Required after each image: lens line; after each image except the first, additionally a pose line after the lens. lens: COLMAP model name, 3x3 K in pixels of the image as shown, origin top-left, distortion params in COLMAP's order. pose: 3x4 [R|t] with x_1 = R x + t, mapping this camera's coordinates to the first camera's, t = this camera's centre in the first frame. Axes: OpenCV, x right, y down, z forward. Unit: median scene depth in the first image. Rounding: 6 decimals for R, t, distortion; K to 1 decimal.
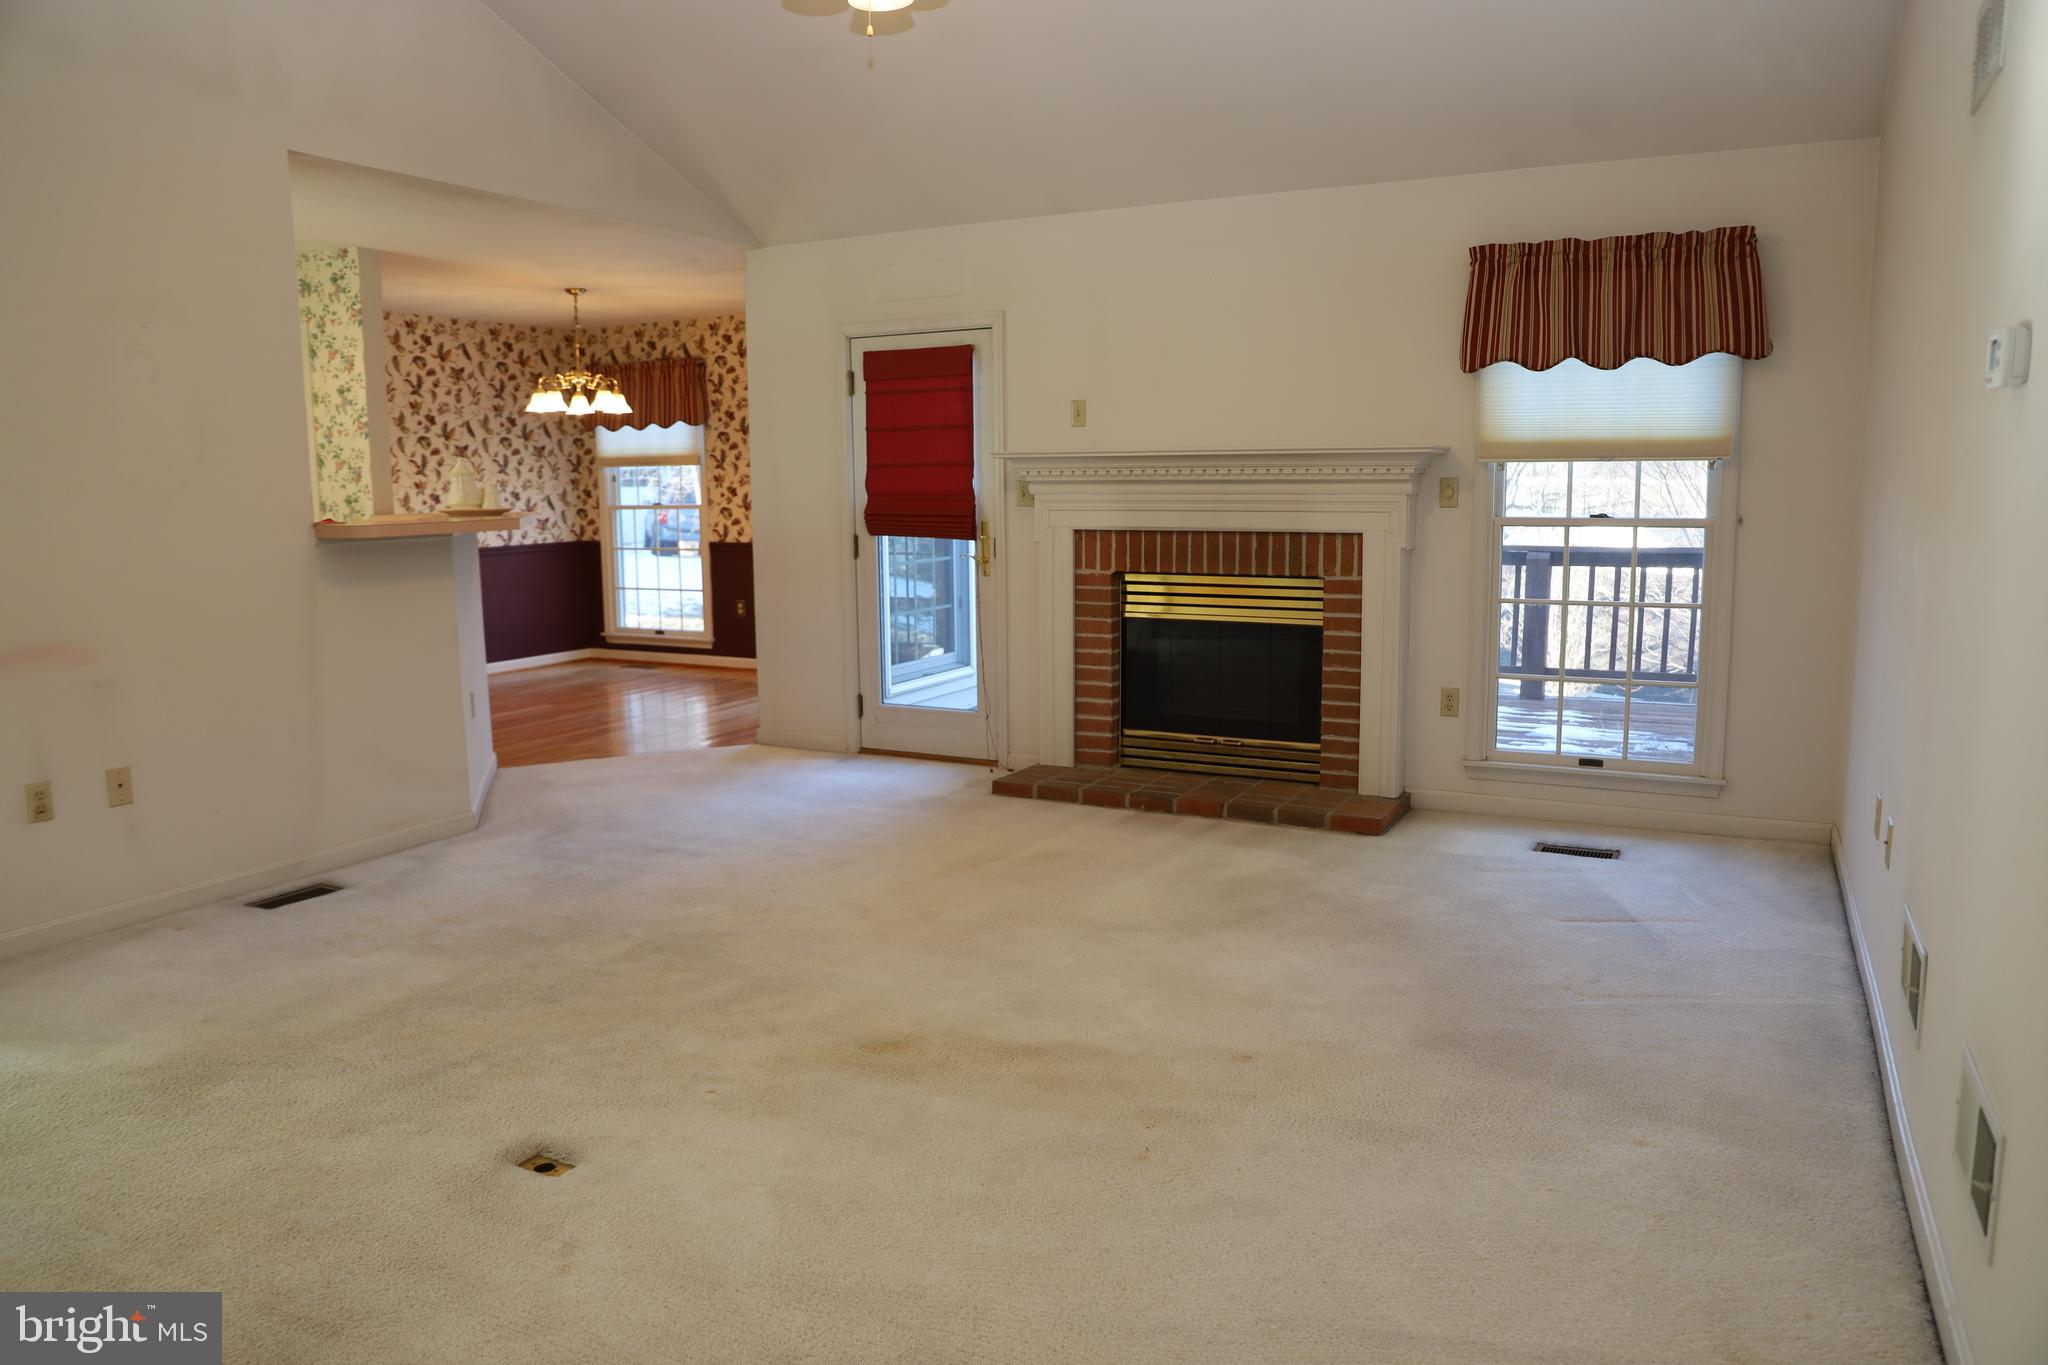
lens RADIAL K [[1396.2, 0, 1018.9], [0, 1396.2, 679.1], [0, 0, 1]] dist [-0.126515, 0.085963]
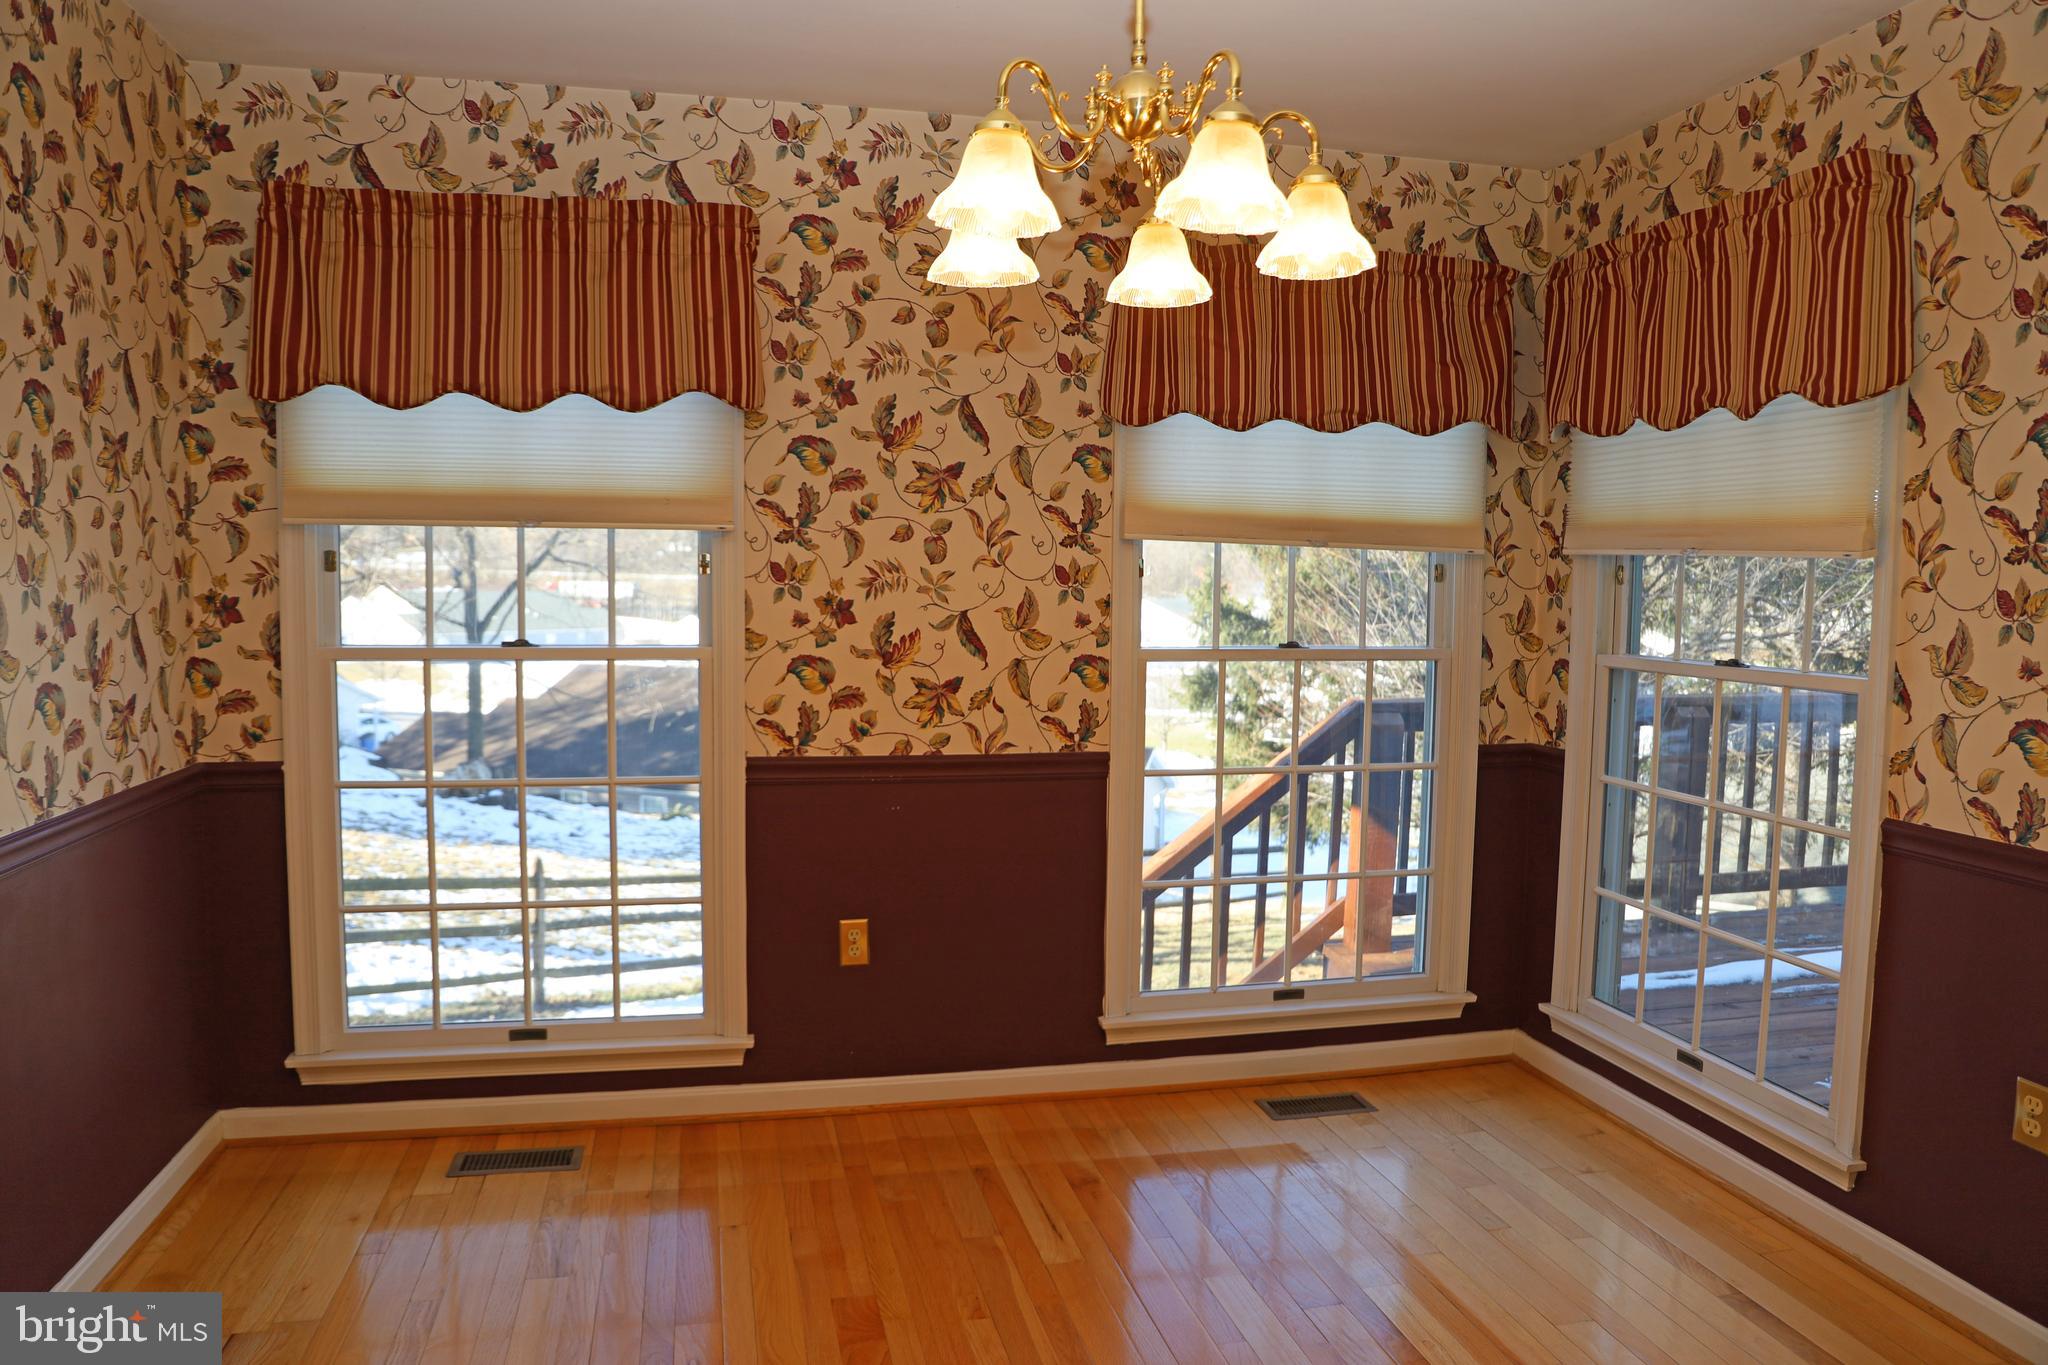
lens RADIAL K [[1396.2, 0, 1021.6], [0, 1396.2, 681.3], [0, 0, 1]] dist [-0.126515, 0.085963]
pose [[0.758858, -0.029809, 0.650573, -0.595117], [0.074623, 0.996352, -0.041390, -0.149393], [-0.646967, 0.079957, 0.758315, 1.059773]]
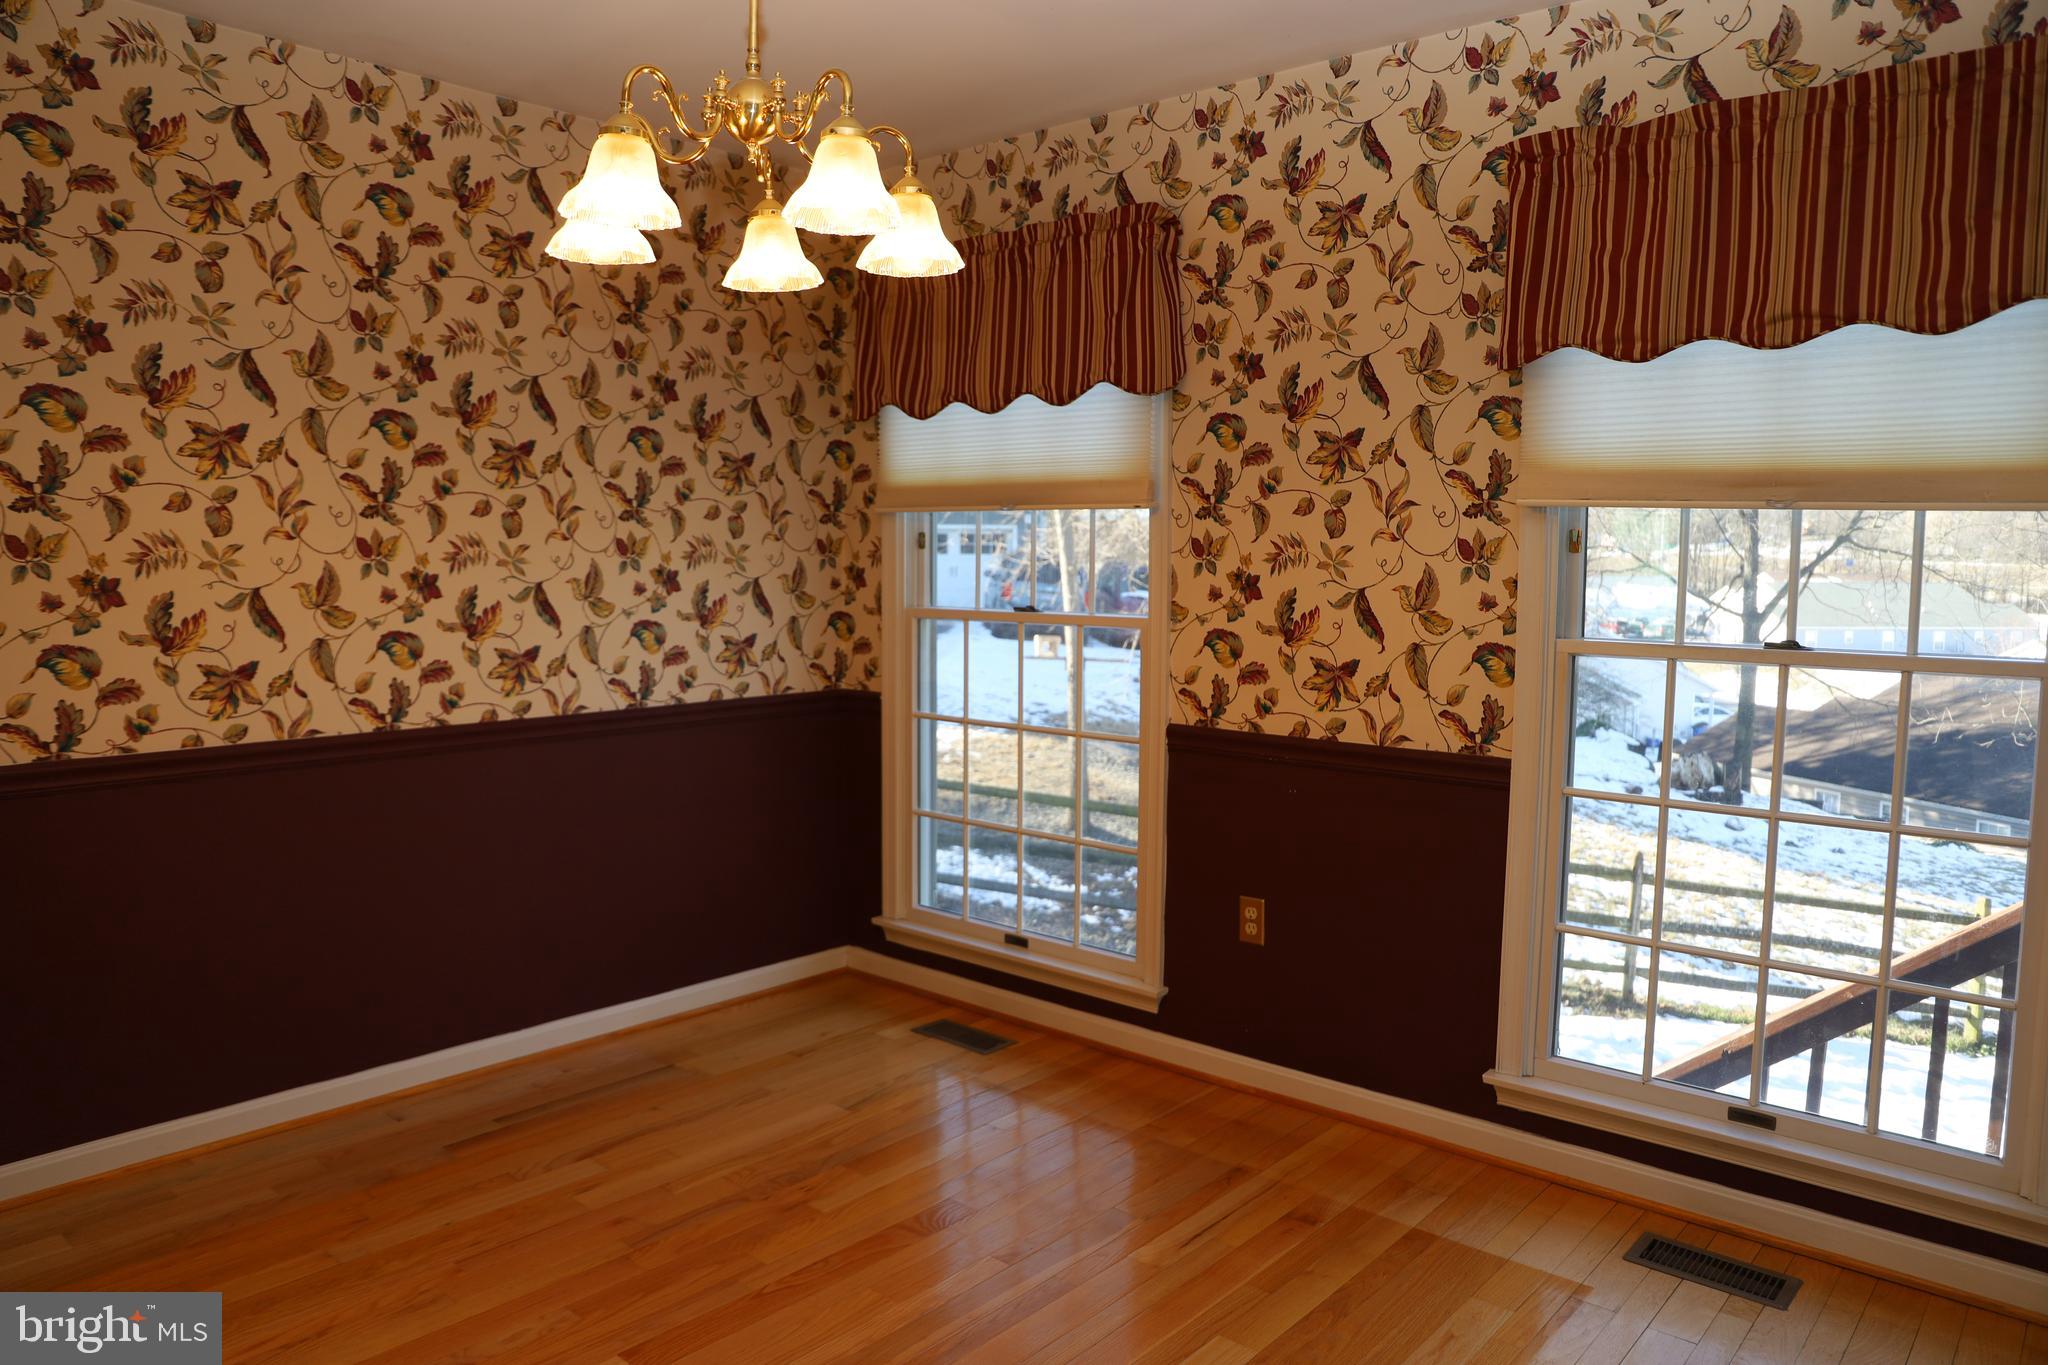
lens RADIAL K [[1396.2, 0, 1025.1], [0, 1396.2, 685.2], [0, 0, 1]] dist [-0.126515, 0.085963]
pose [[0.972836, 0.037667, -0.228409, -0.269467], [-0.048754, 0.997881, -0.043092, -0.138980], [0.226302, 0.053057, 0.972611, 0.974697]]
